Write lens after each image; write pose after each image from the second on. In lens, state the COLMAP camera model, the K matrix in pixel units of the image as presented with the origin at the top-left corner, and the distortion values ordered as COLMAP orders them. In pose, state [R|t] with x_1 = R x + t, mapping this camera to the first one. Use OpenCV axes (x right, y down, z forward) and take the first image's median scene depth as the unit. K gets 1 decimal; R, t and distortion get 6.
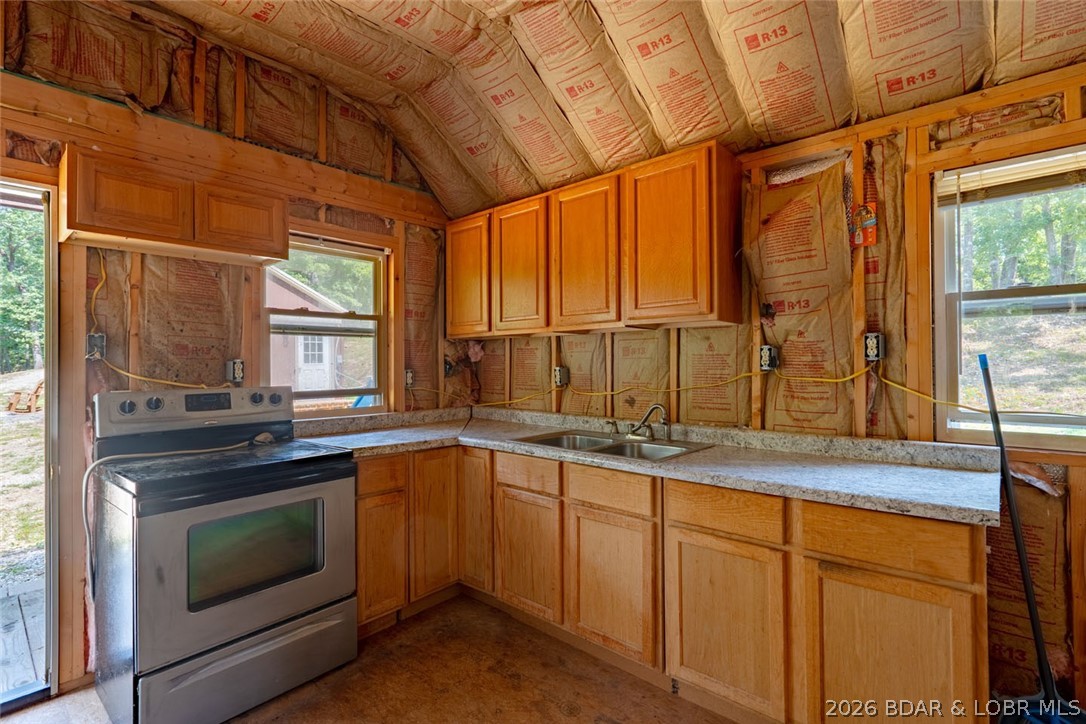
lens RADIAL K [[502.9, 0, 542.3], [0, 502.9, 358.3], [0, 0, 1]] dist [-0.001959, 0.000478]
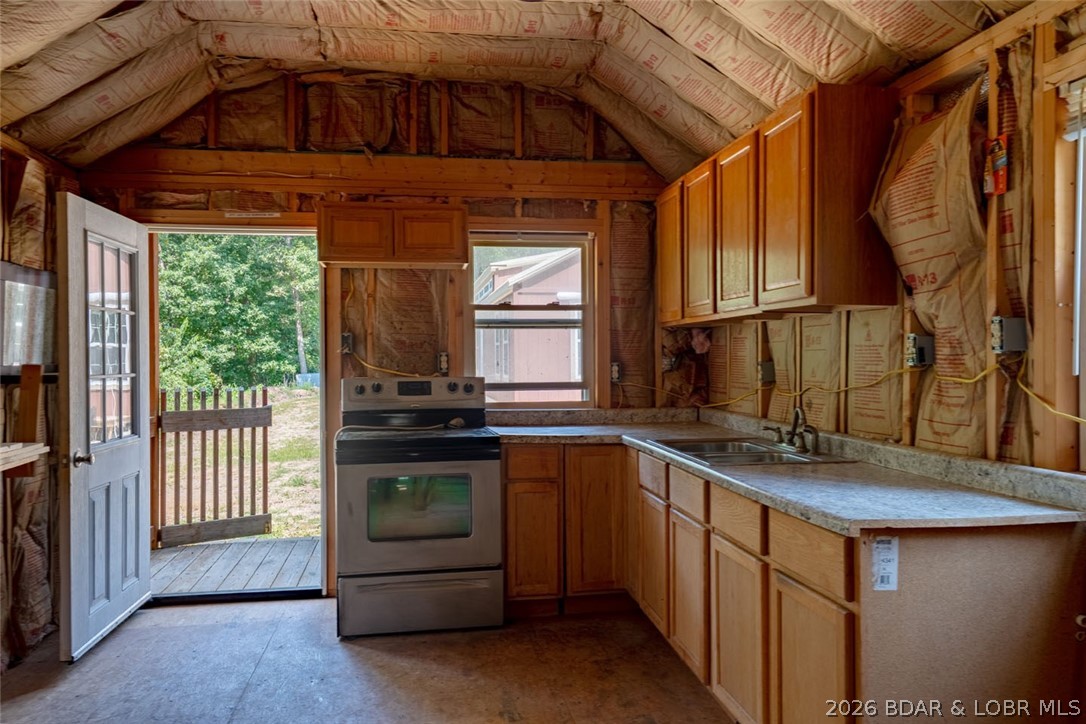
lens RADIAL K [[771.6, 0, 540.4], [0, 771.6, 356.8], [0, 0, 1]] dist [0.003760, -0.004019]
pose [[0.778904, 0.002192, -0.627139, 0.685248], [0.006743, 0.999907, 0.011869, -0.007534], [0.627106, -0.013474, 0.778817, -0.229278]]
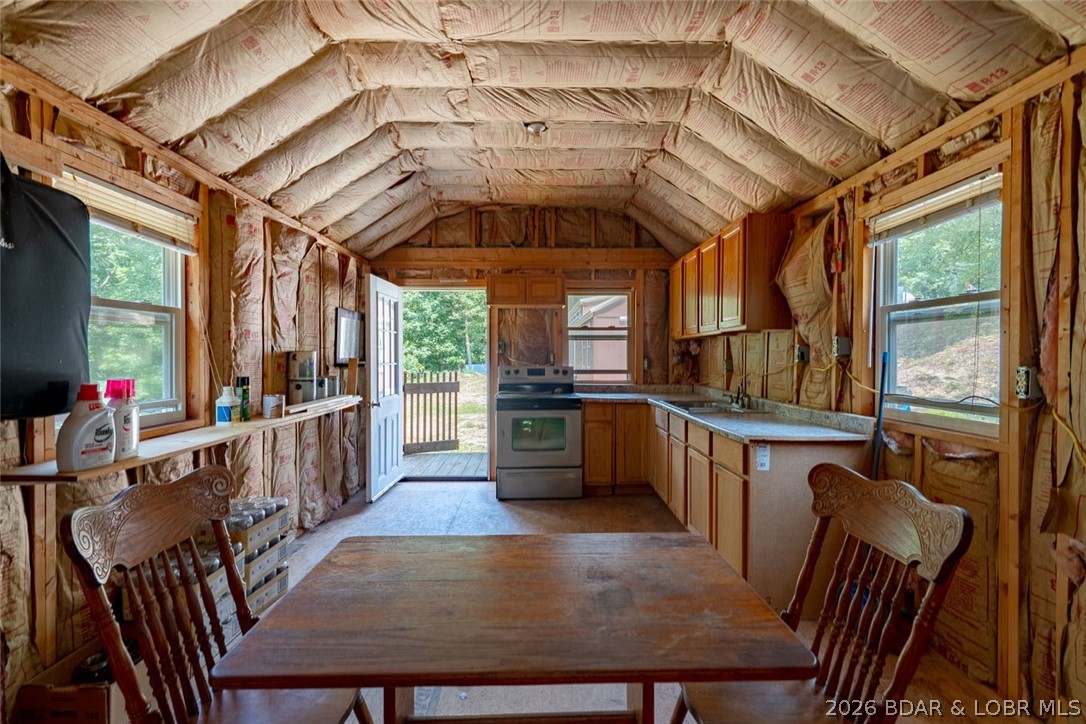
lens RADIAL K [[473.9, 0, 547.5], [0, 473.9, 359.3], [0, 0, 1]] dist [-0.000759, 0.000074]
pose [[0.688732, 0.013325, -0.724894, 0.864172], [0.001667, 0.999799, 0.019963, -0.011793], [0.725014, -0.014958, 0.688572, -0.403176]]
